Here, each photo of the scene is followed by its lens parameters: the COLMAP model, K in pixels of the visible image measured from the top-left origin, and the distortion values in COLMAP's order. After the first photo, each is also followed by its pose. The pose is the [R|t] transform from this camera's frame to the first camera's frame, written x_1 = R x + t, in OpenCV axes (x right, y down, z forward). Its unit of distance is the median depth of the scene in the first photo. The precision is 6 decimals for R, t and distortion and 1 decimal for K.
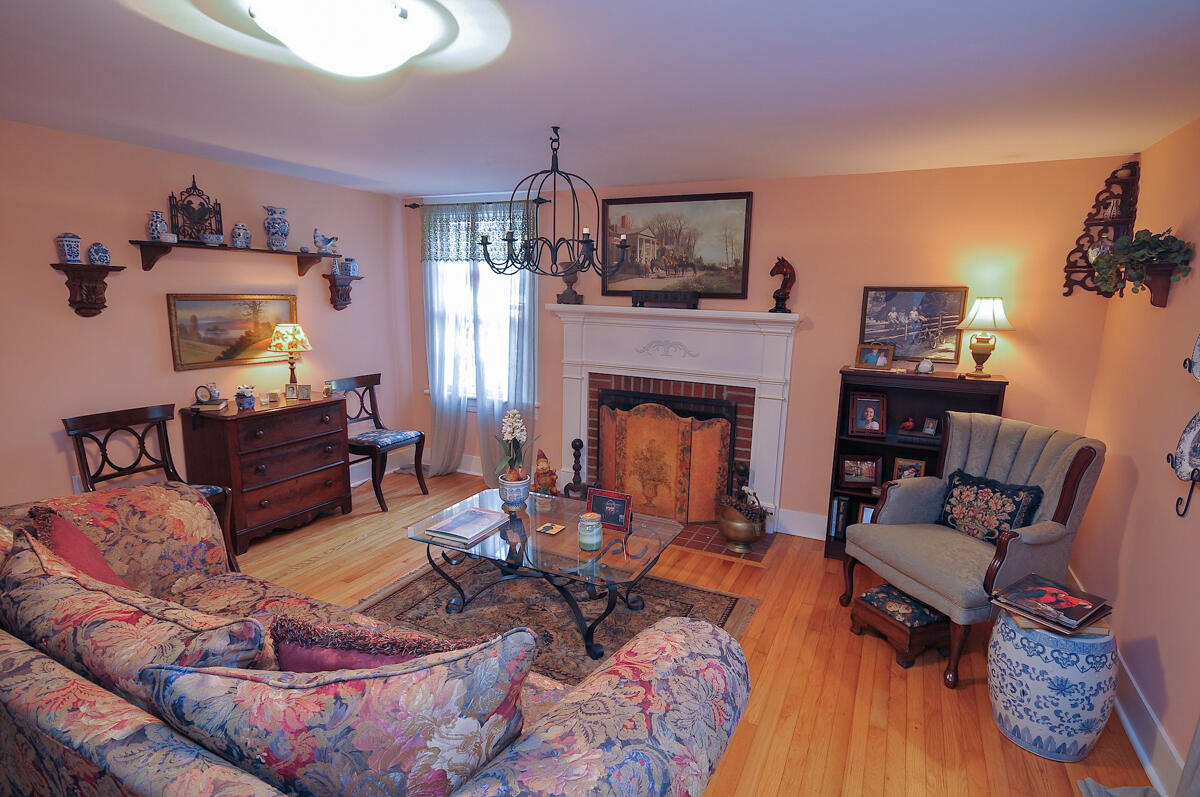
lens RADIAL K [[623.2, 0, 597.3], [0, 623.2, 401.0], [0, 0, 1]] dist [0.019369, 0.000540]
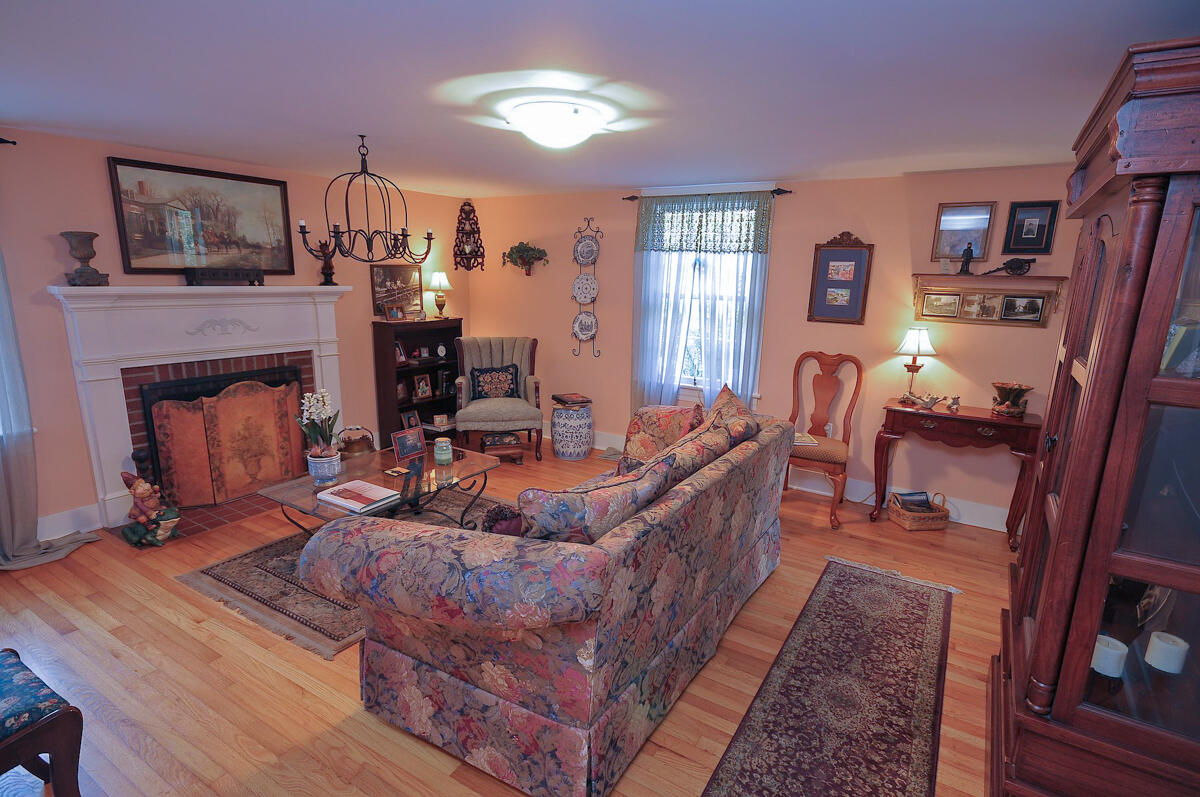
lens RADIAL K [[612.0, 0, 600.0], [0, 612.0, 404.5], [0, 0, 1]] dist [0.003269, 0.000057]
pose [[0.090119, -0.232138, 0.968499, -0.837355], [0.158368, 0.963423, 0.216185, -0.084162], [-0.983259, 0.133897, 0.123586, 0.320605]]
